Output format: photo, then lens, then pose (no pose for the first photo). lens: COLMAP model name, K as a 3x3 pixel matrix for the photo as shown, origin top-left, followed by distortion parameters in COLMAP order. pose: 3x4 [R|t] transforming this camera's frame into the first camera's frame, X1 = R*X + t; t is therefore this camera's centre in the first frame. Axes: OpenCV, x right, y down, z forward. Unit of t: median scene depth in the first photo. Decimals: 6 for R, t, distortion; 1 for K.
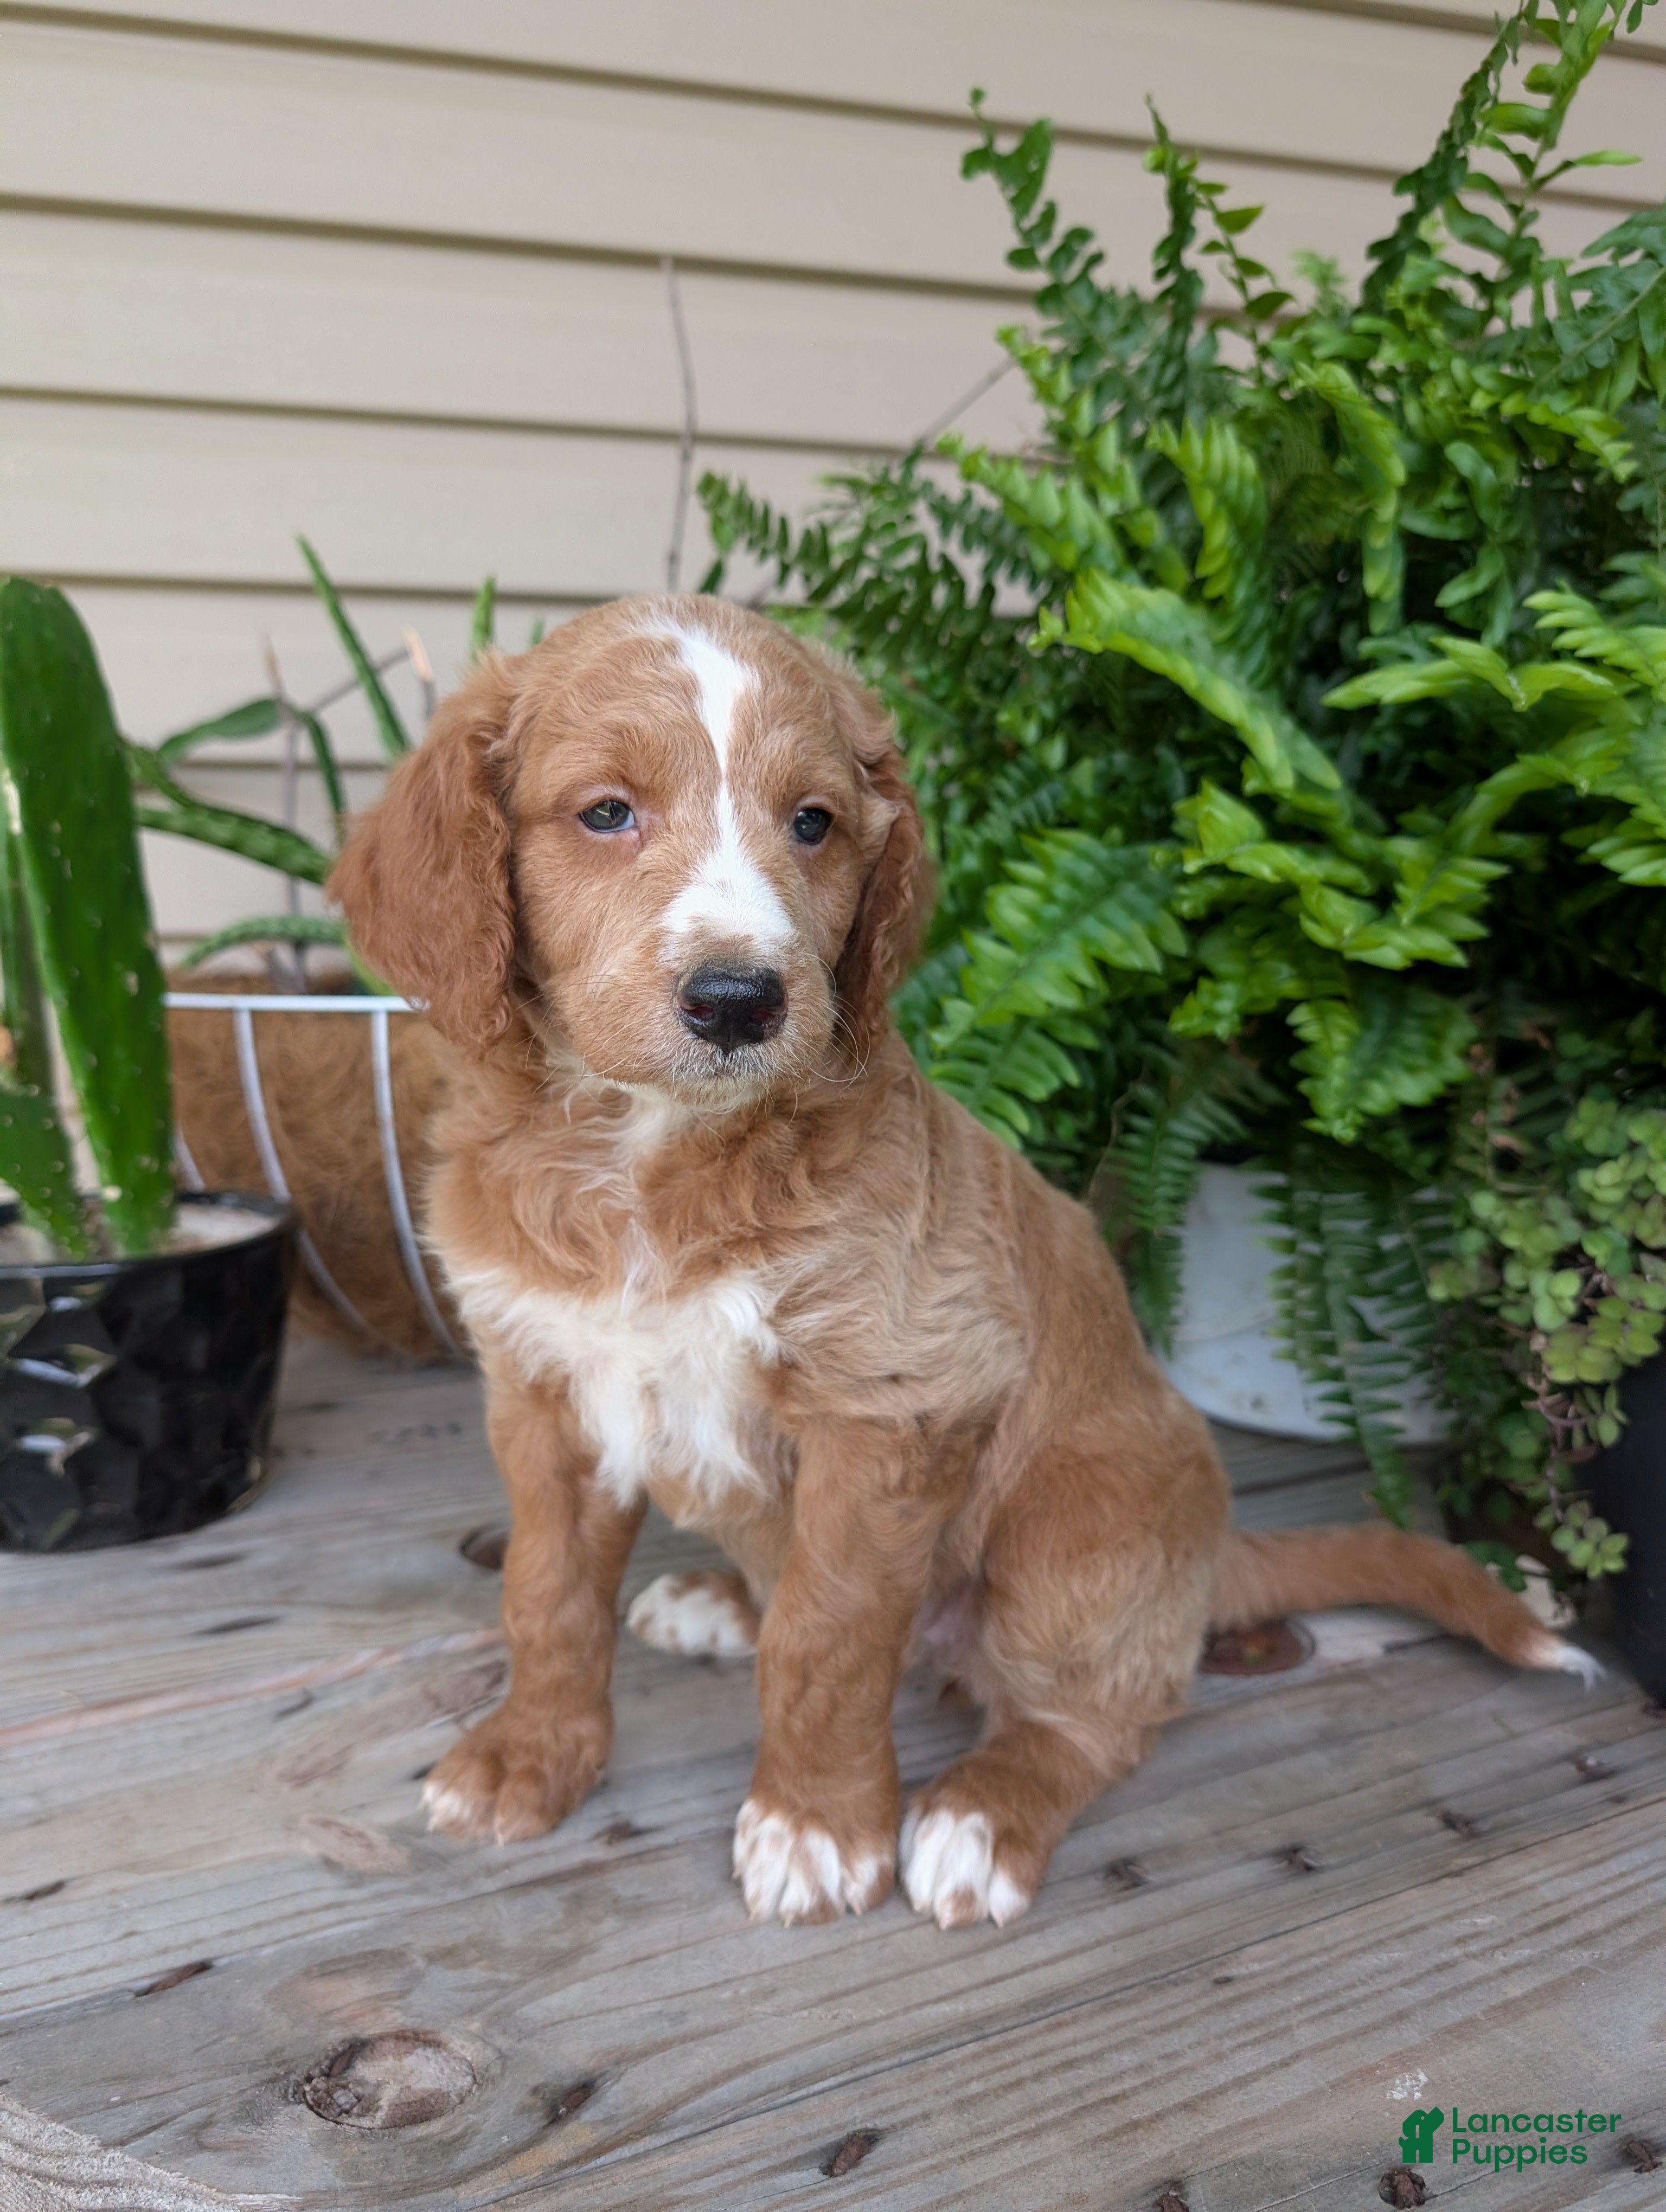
lens RADIAL K [[1575.9, 0, 796.6], [0, 1575.9, 1122.4], [0, 0, 1]] dist [0.000725, -0.012935]
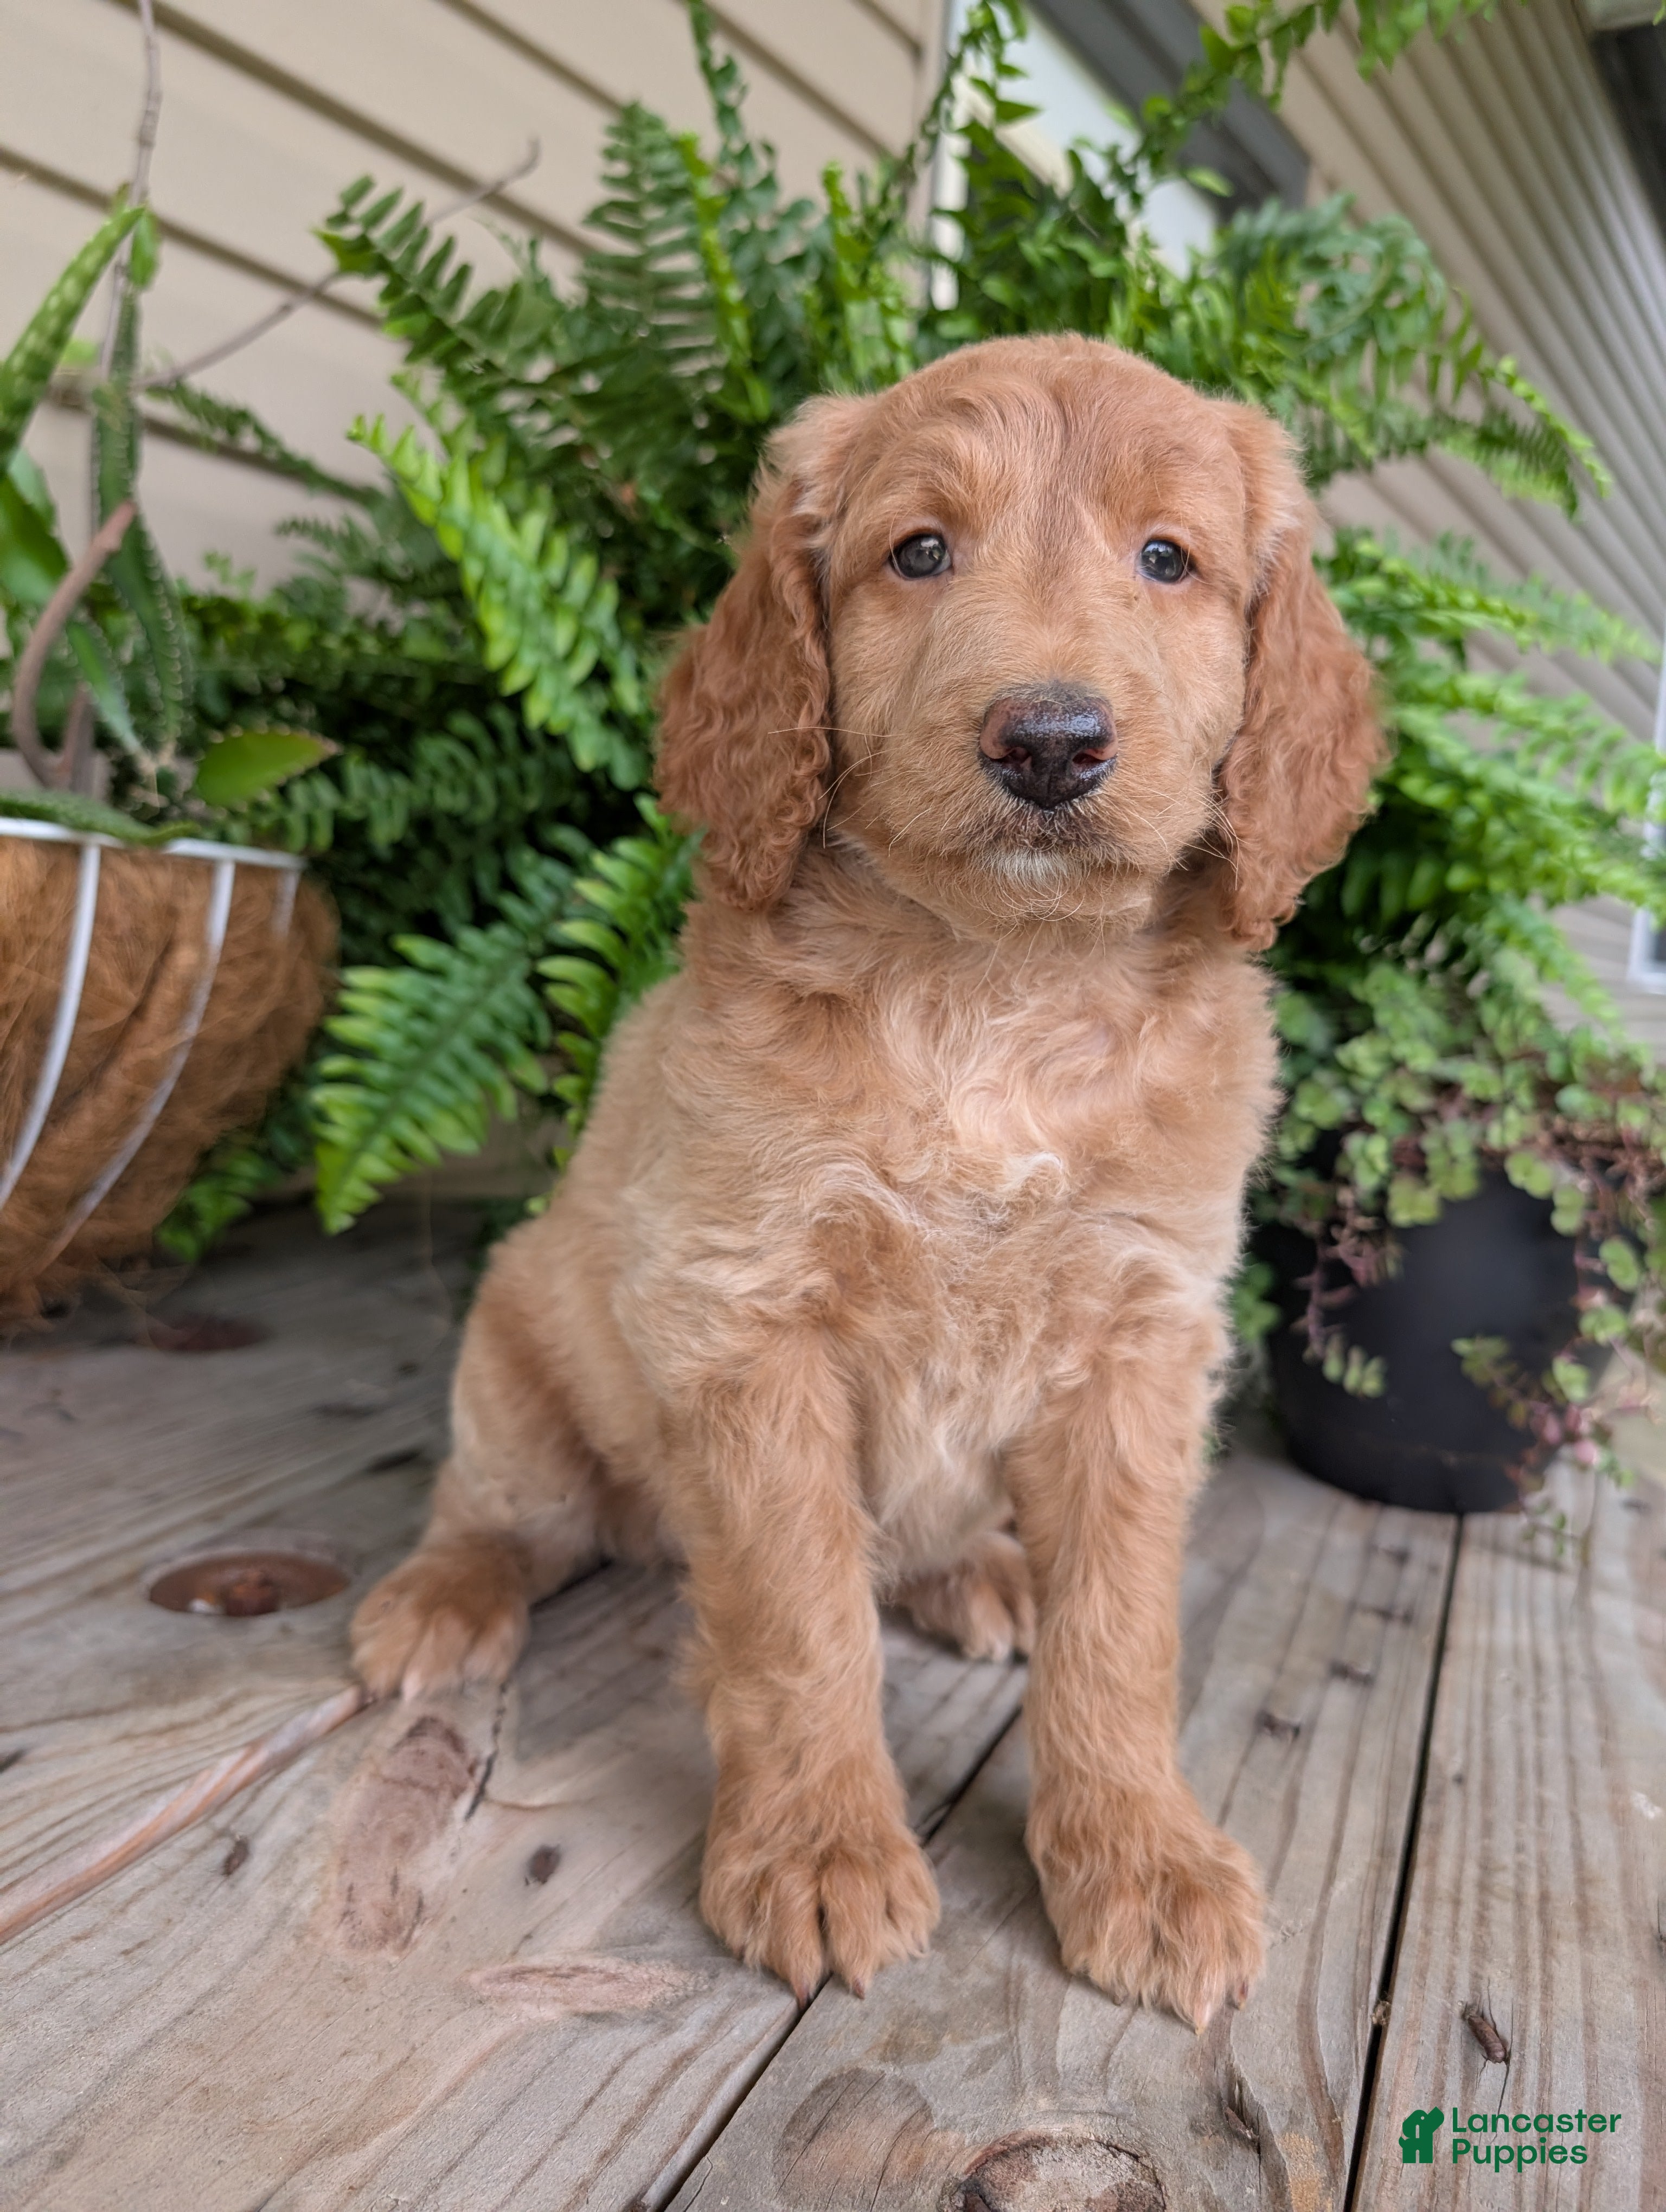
lens RADIAL K [[1626.3, 0, 838.7], [0, 1626.3, 1068.7], [0, 0, 1]] dist [-0.004735, -0.004639]
pose [[0.746808, 0.009425, 0.664973, -0.758913], [0.001202, 0.999879, -0.015522, 0.081762], [-0.665039, 0.012392, 0.746706, 0.447566]]
